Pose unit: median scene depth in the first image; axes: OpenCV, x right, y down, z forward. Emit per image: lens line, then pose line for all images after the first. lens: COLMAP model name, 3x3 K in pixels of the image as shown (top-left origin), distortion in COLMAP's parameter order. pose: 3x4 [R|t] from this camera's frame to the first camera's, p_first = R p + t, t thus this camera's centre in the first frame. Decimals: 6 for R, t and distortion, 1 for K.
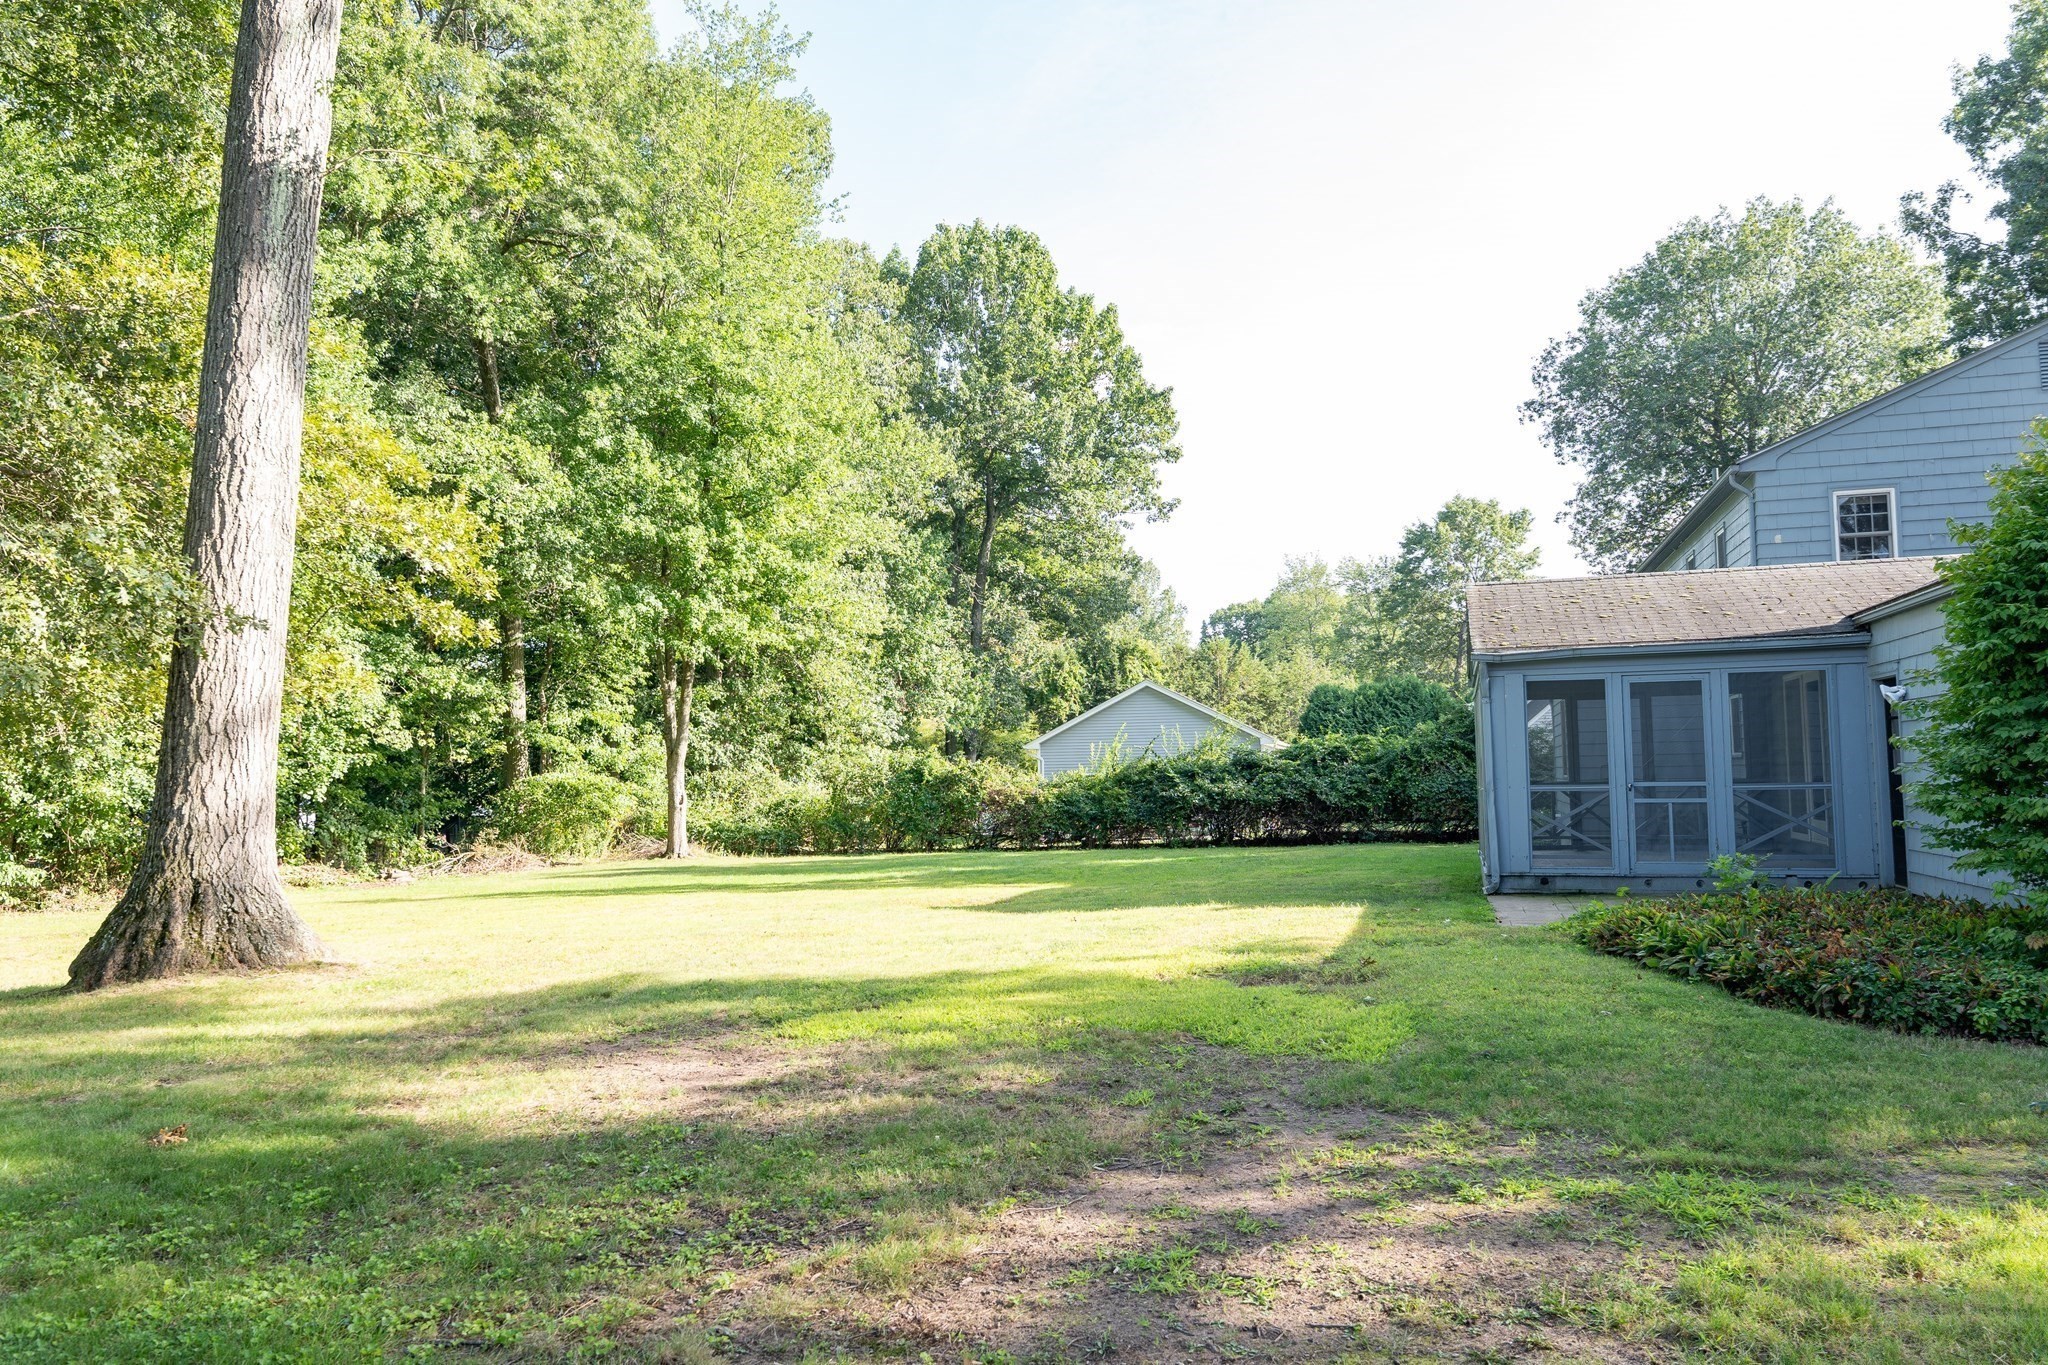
lens RADIAL K [[1407.7, 0, 1024.0], [0, 1407.7, 682.5], [0, 0, 1]] dist [0.042308, -0.000032]
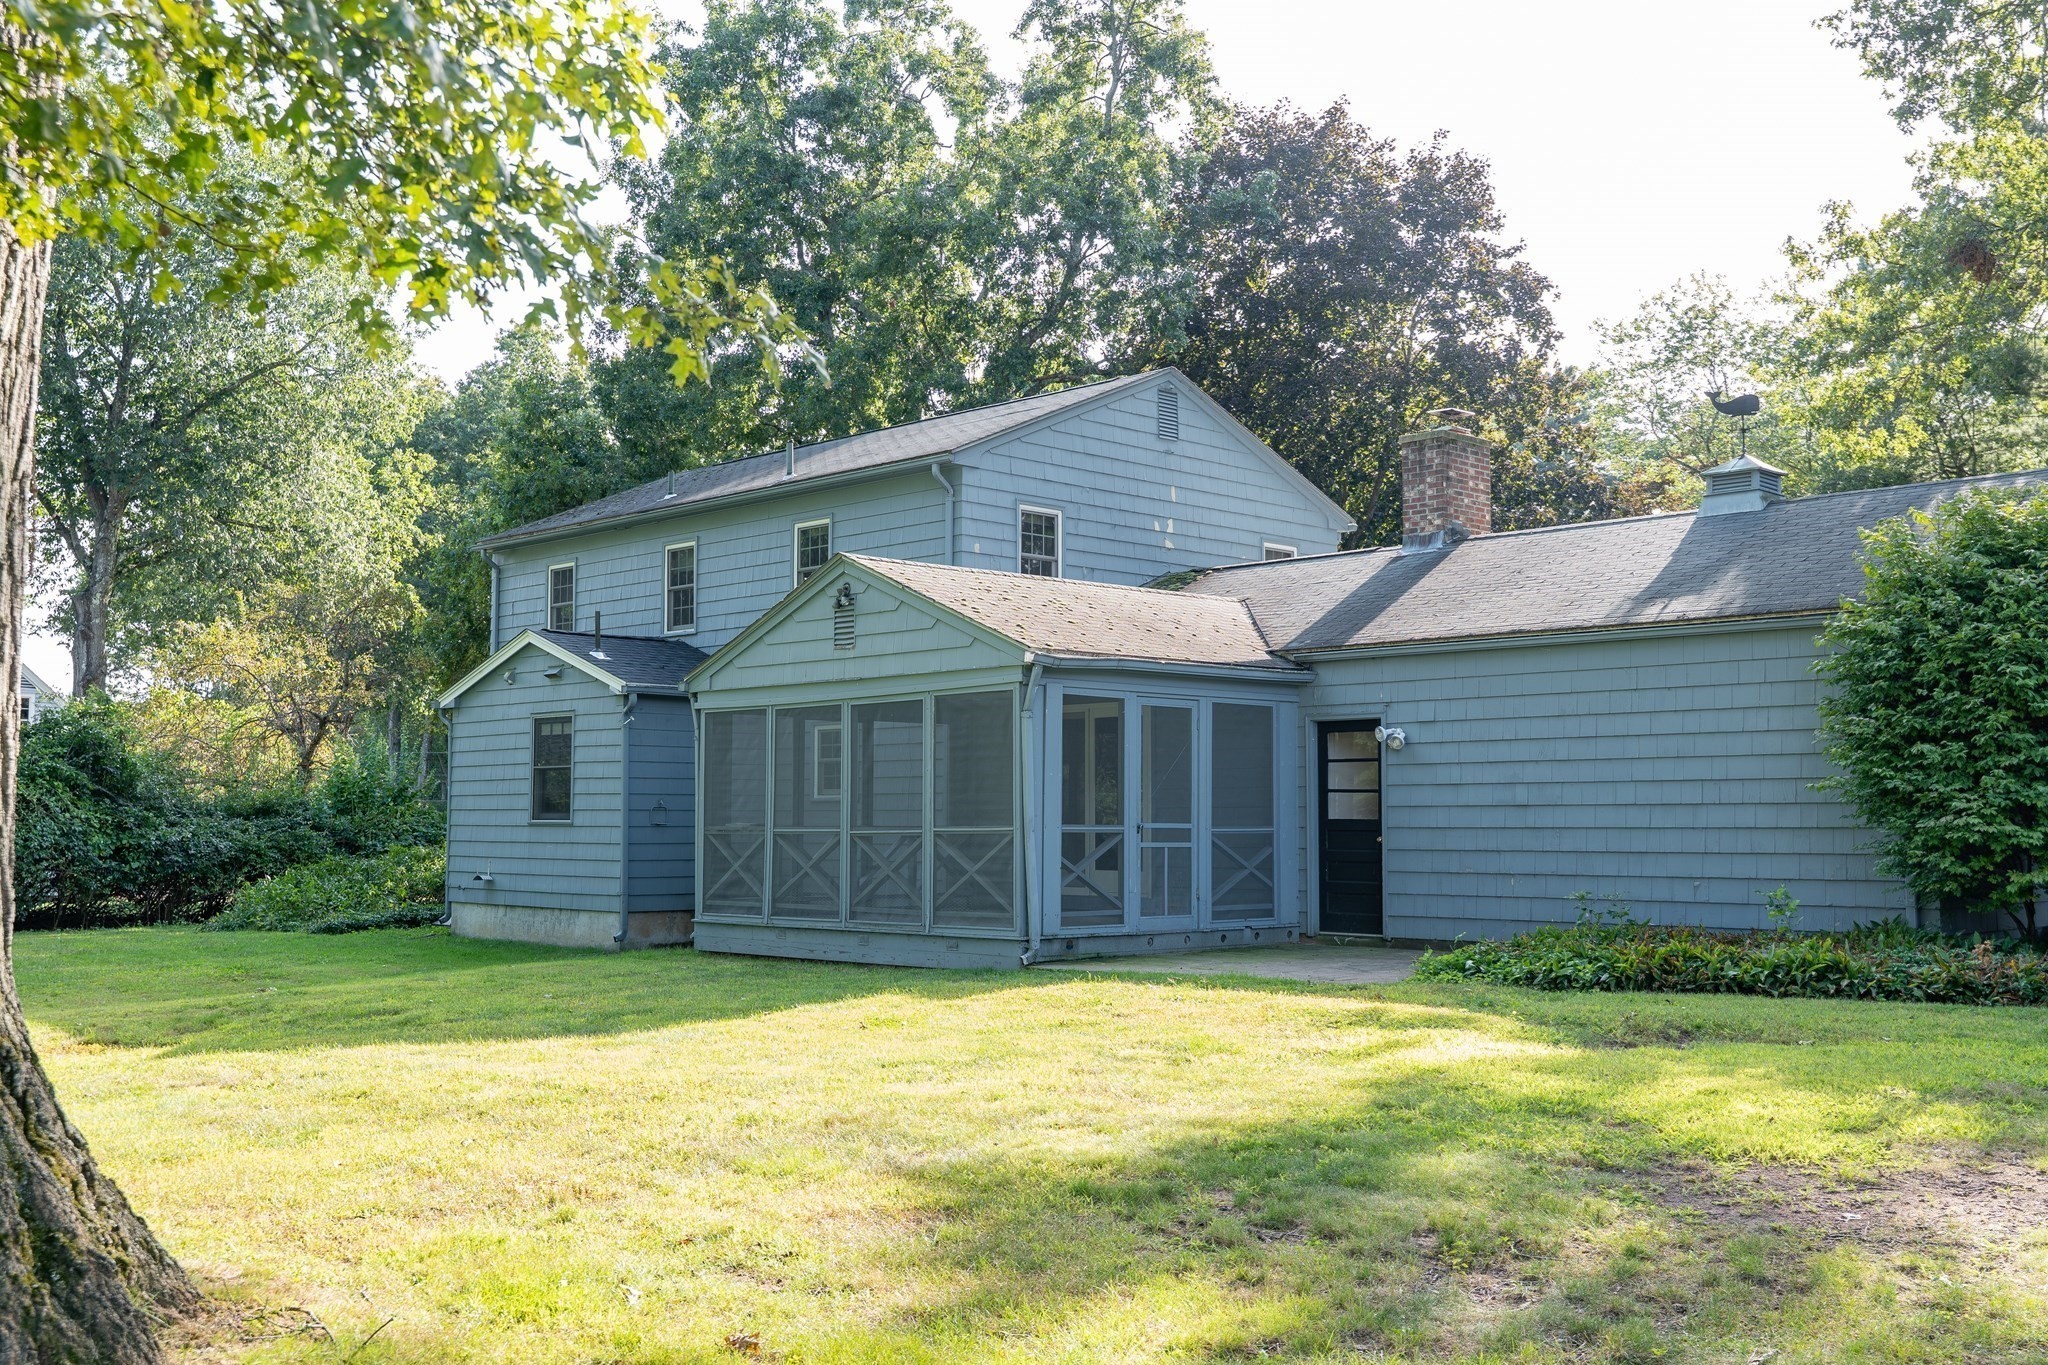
lens RADIAL K [[2024.8, 0, 1020.5], [0, 2024.8, 703.9], [0, 0, 1]] dist [0.007506, -0.053329]
pose [[0.481929, 0.068690, 0.873514, -0.272276], [-0.067016, 0.996892, -0.041418, 0.022162], [-0.873644, -0.038579, 0.485035, 0.195885]]
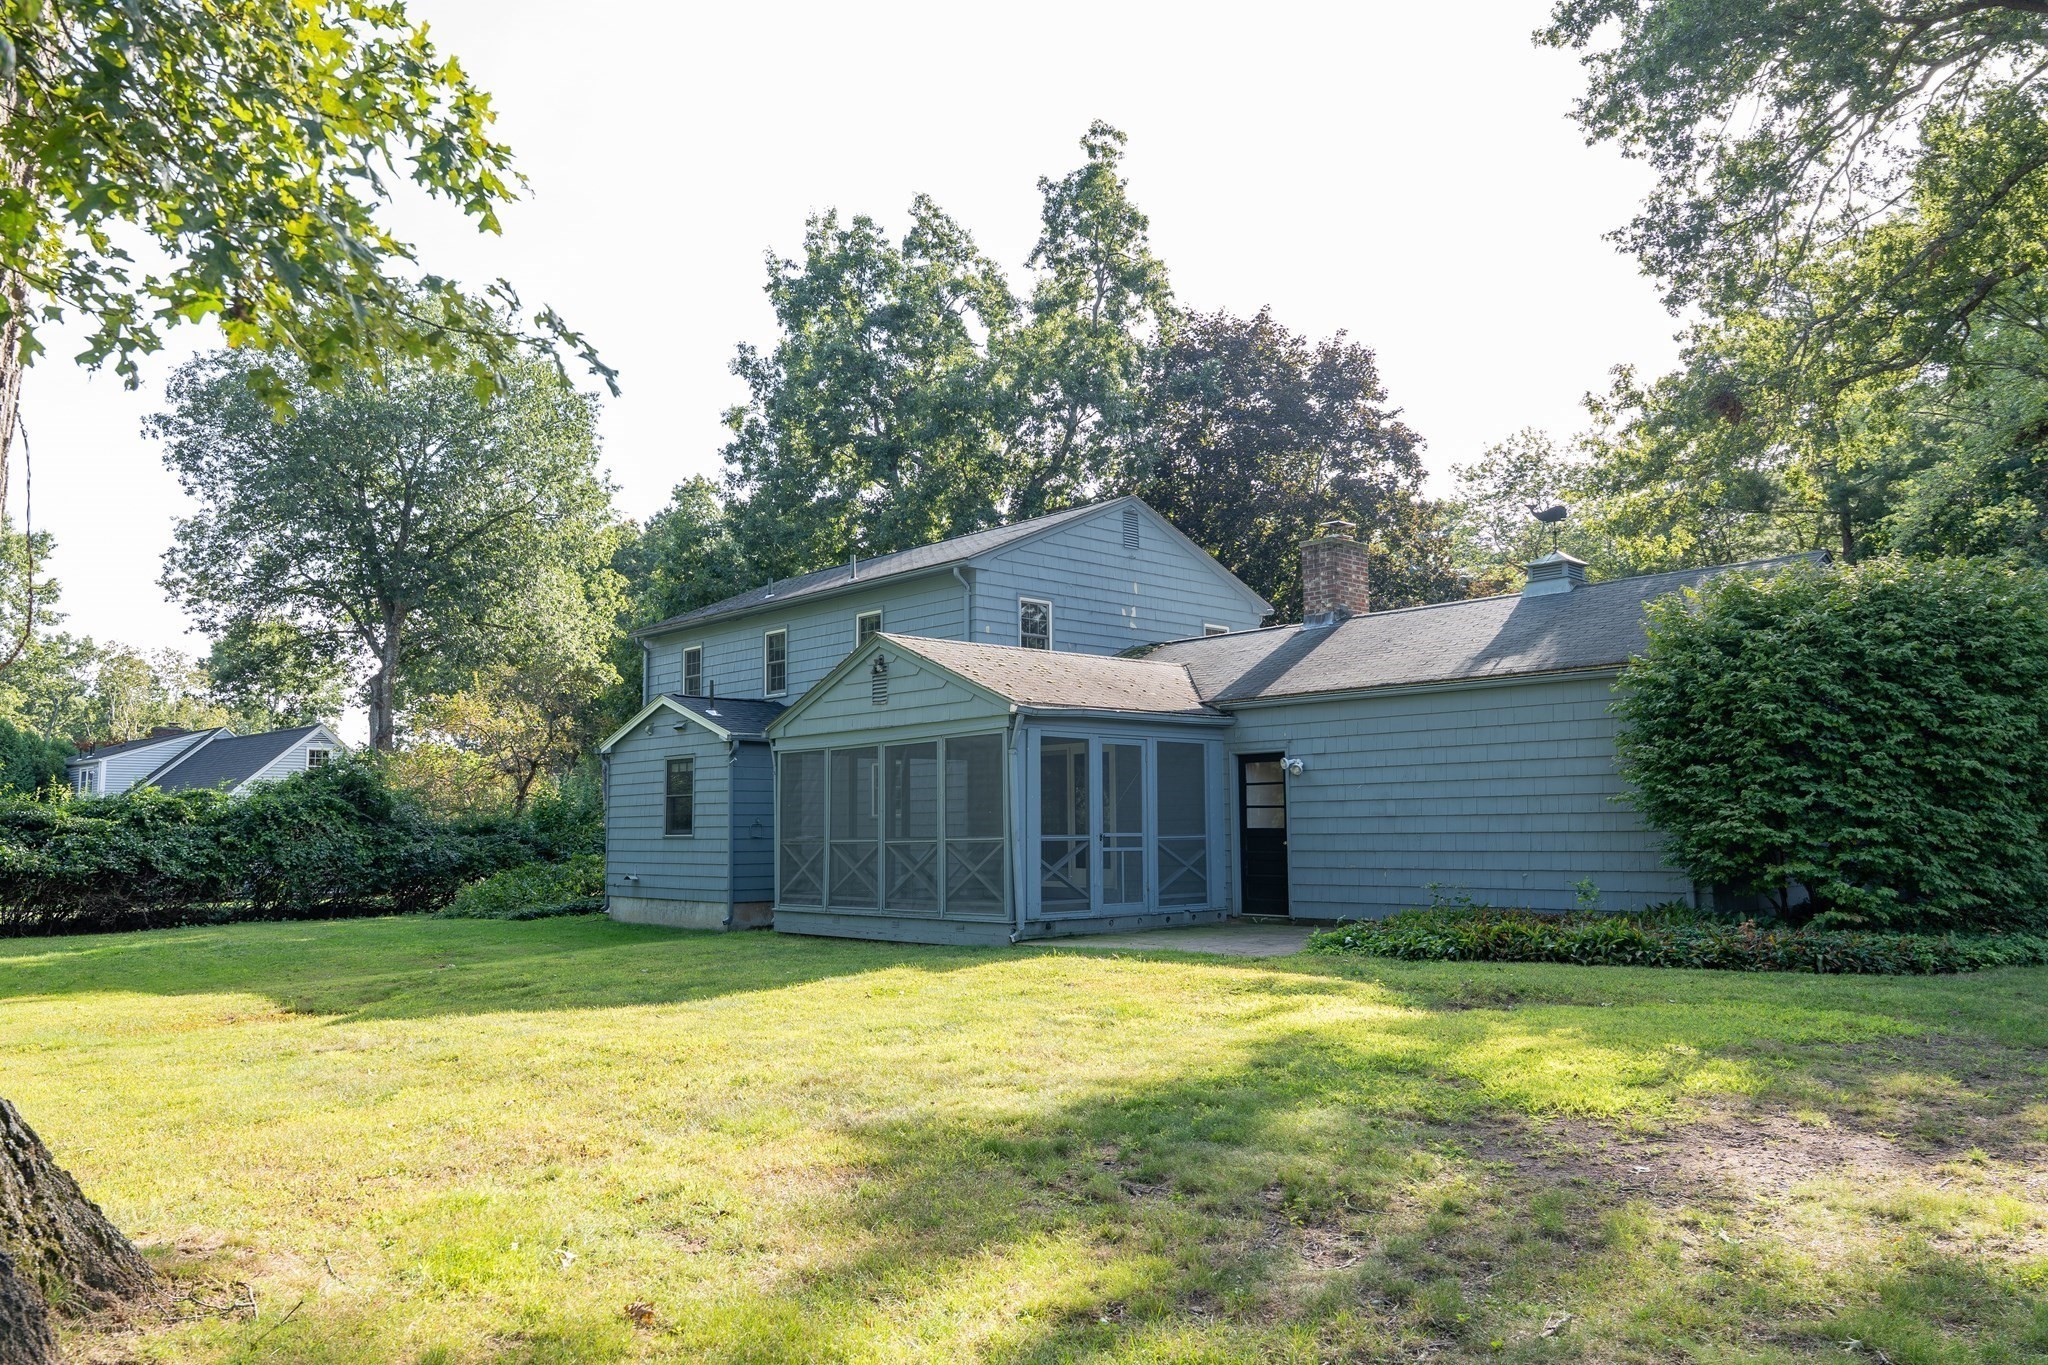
lens RADIAL K [[1431.8, 0, 1031.4], [0, 1431.8, 705.3], [0, 0, 1]] dist [-0.008597, -0.003061]
pose [[0.497364, 0.087905, 0.863077, -0.238233], [-0.055494, 0.996040, -0.069467, 0.021021], [-0.865765, -0.013345, 0.500272, 0.198235]]
